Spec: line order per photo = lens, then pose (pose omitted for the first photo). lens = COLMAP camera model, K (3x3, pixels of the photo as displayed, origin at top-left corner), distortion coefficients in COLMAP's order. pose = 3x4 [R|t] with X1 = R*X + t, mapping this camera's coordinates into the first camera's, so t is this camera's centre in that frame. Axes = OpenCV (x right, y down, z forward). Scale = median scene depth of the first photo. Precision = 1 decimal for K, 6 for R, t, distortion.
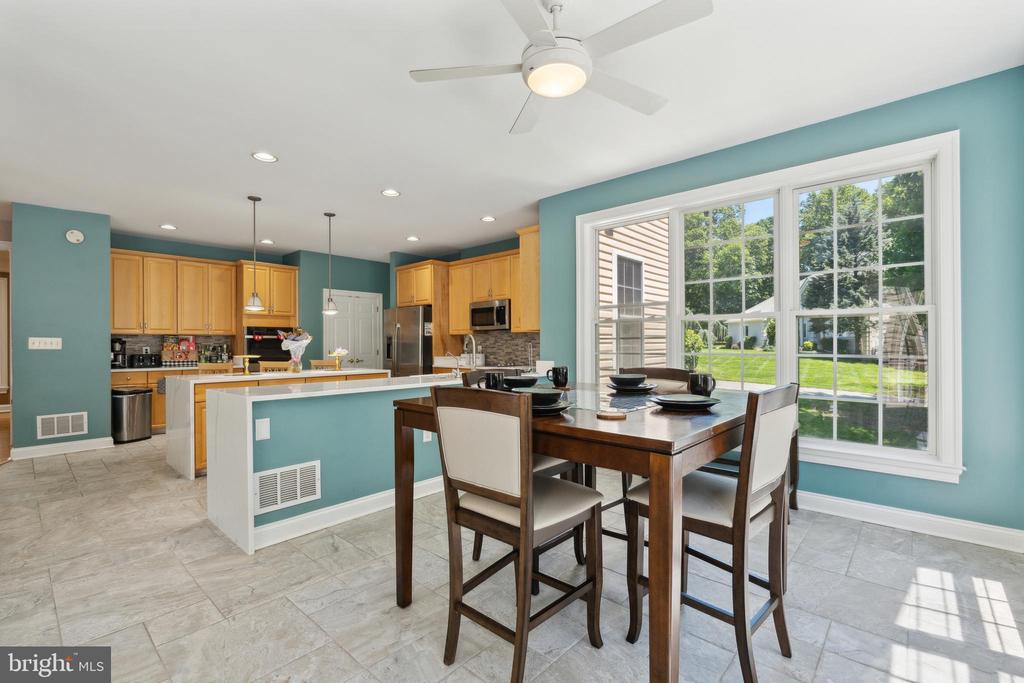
lens RADIAL K [[459.5, 0, 501.8], [0, 459.5, 347.8], [0, 0, 1]] dist [-0.009431, -0.000279]
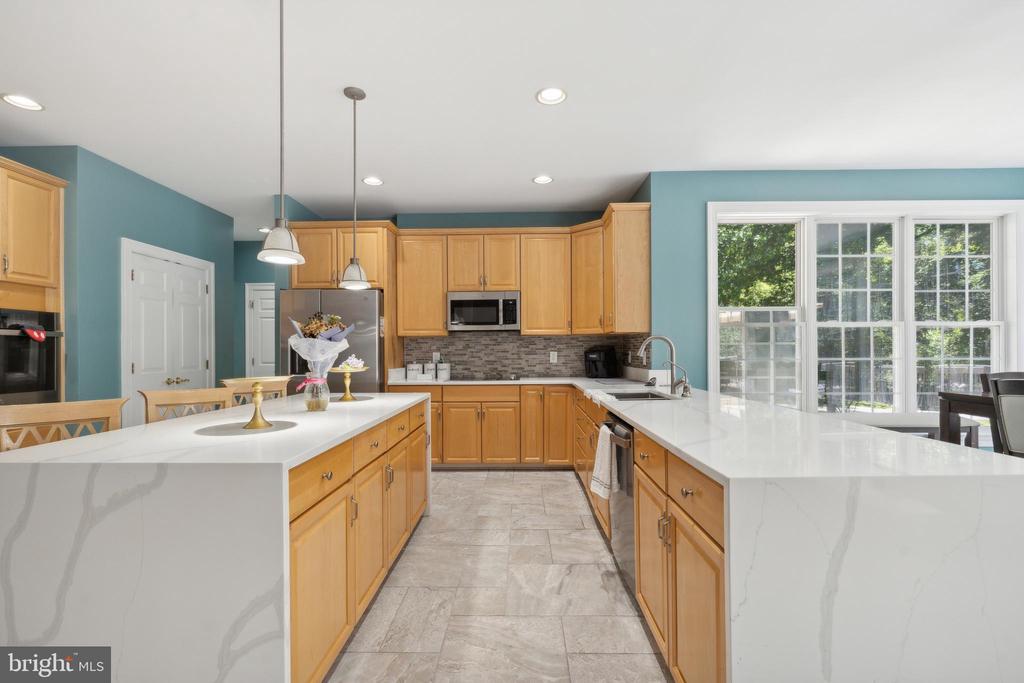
lens RADIAL K [[459.5, 0, 518.8], [0, 459.5, 345.8], [0, 0, 1]] dist [-0.009431, -0.000279]
pose [[0.752050, 0.008600, 0.659050, -0.451442], [0.004906, 0.999814, -0.018645, -0.000890], [-0.659088, 0.017255, 0.751868, 0.398775]]
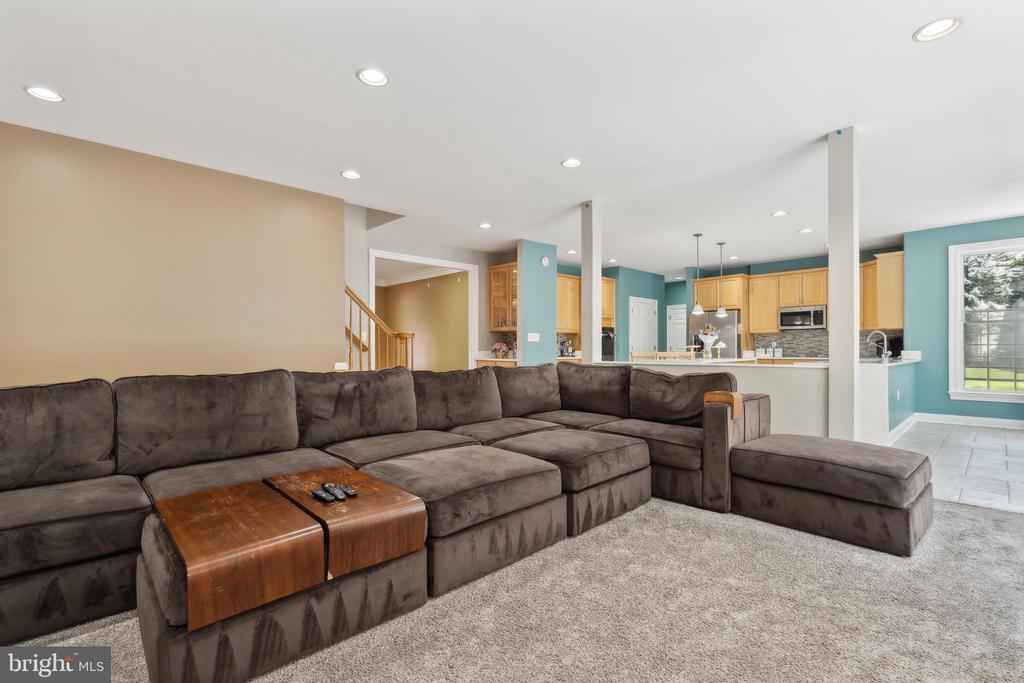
lens RADIAL K [[459.5, 0, 515.4], [0, 459.5, 350.1], [0, 0, 1]] dist [-0.009431, -0.000279]
pose [[0.996559, 0.004906, -0.082744, -0.686366], [-0.004925, 0.999988, -0.000017, 0.022031], [0.082743, 0.000424, 0.996571, -0.315147]]
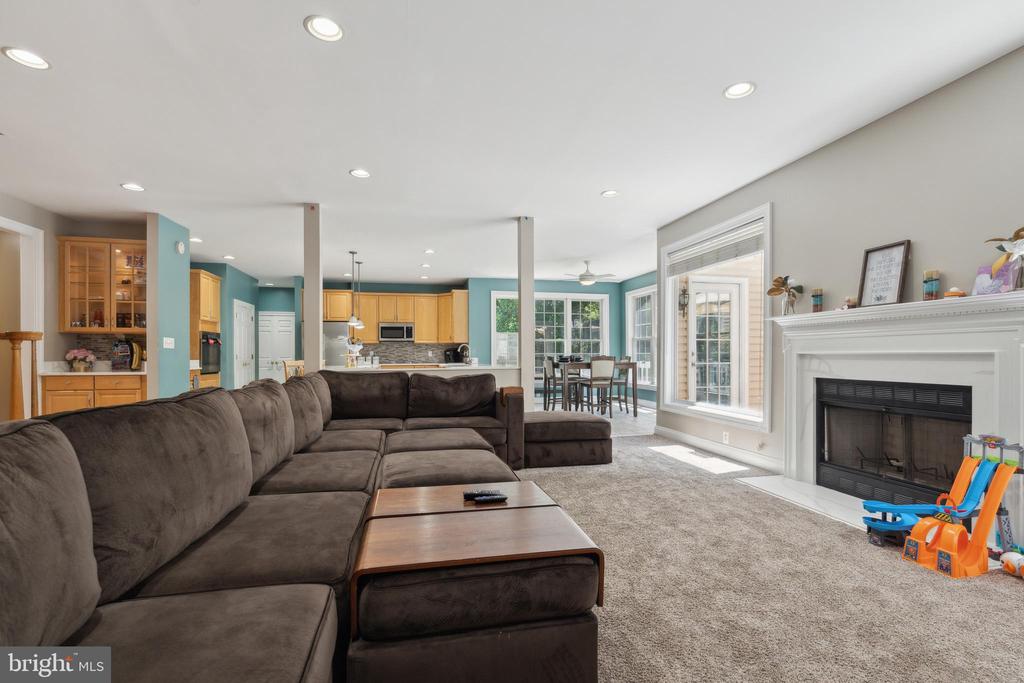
lens RADIAL K [[459.5, 0, 510.6], [0, 459.5, 356.8], [0, 0, 1]] dist [-0.009431, -0.000279]
pose [[0.592120, 0.002172, 0.805847, -1.023713], [0.003767, 0.999978, -0.005463, 0.024171], [-0.805841, 0.006270, 0.592099, -0.233469]]
